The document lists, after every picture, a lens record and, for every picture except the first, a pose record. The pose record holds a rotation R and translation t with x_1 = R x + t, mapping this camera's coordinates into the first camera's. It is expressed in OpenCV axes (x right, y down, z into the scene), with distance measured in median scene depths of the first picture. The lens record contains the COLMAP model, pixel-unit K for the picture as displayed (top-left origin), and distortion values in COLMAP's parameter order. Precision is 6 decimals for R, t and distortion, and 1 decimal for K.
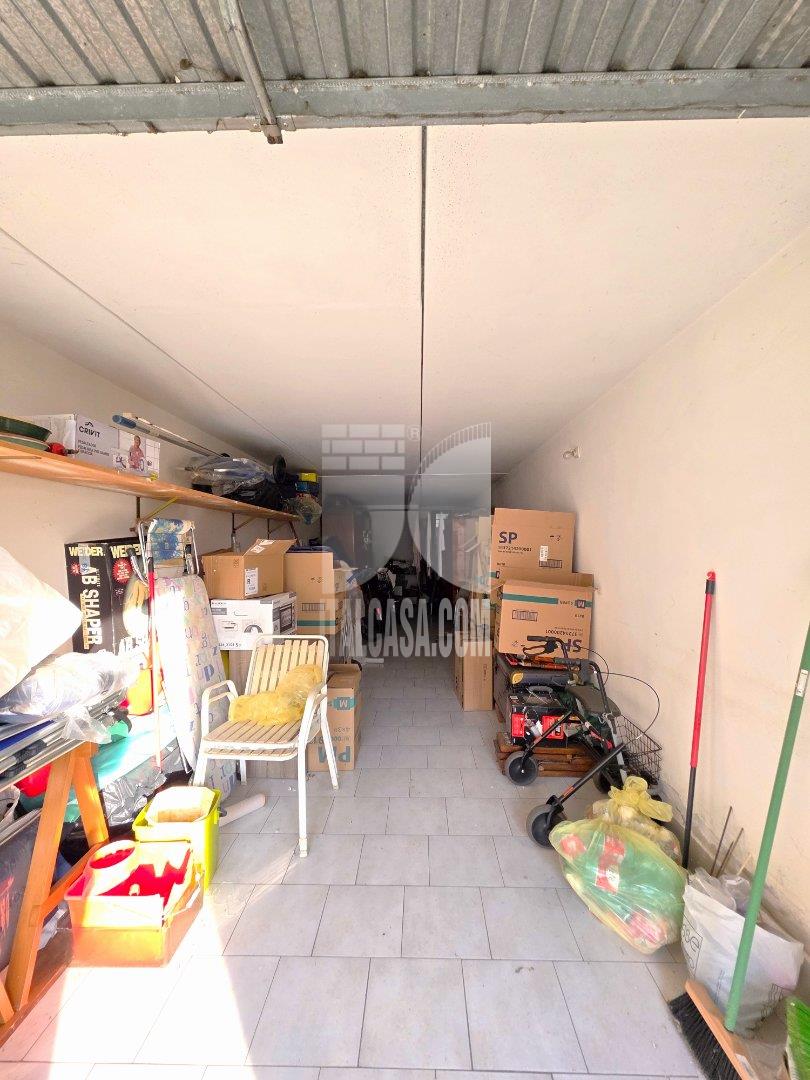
lens RADIAL K [[442.8, 0, 410.0], [0, 442.8, 541.0], [0, 0, 1]] dist [0.000018, -0.000040]
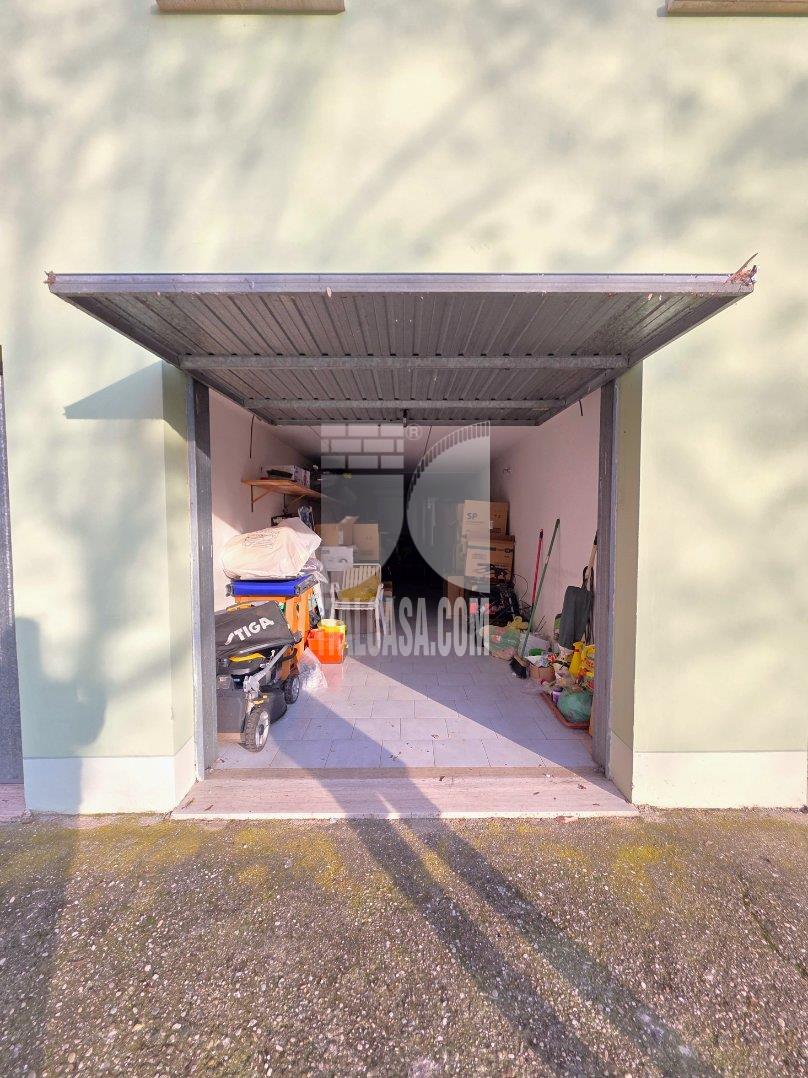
lens RADIAL K [[442.0, 0, 409.0], [0, 442.0, 540.0], [0, 0, 1]] dist [0.000018, -0.000040]
pose [[0.999641, -0.002339, 0.026684, -0.102473], [0.001445, 0.999440, 0.033443, 0.036201], [-0.026747, -0.033392, 0.999084, -0.987604]]
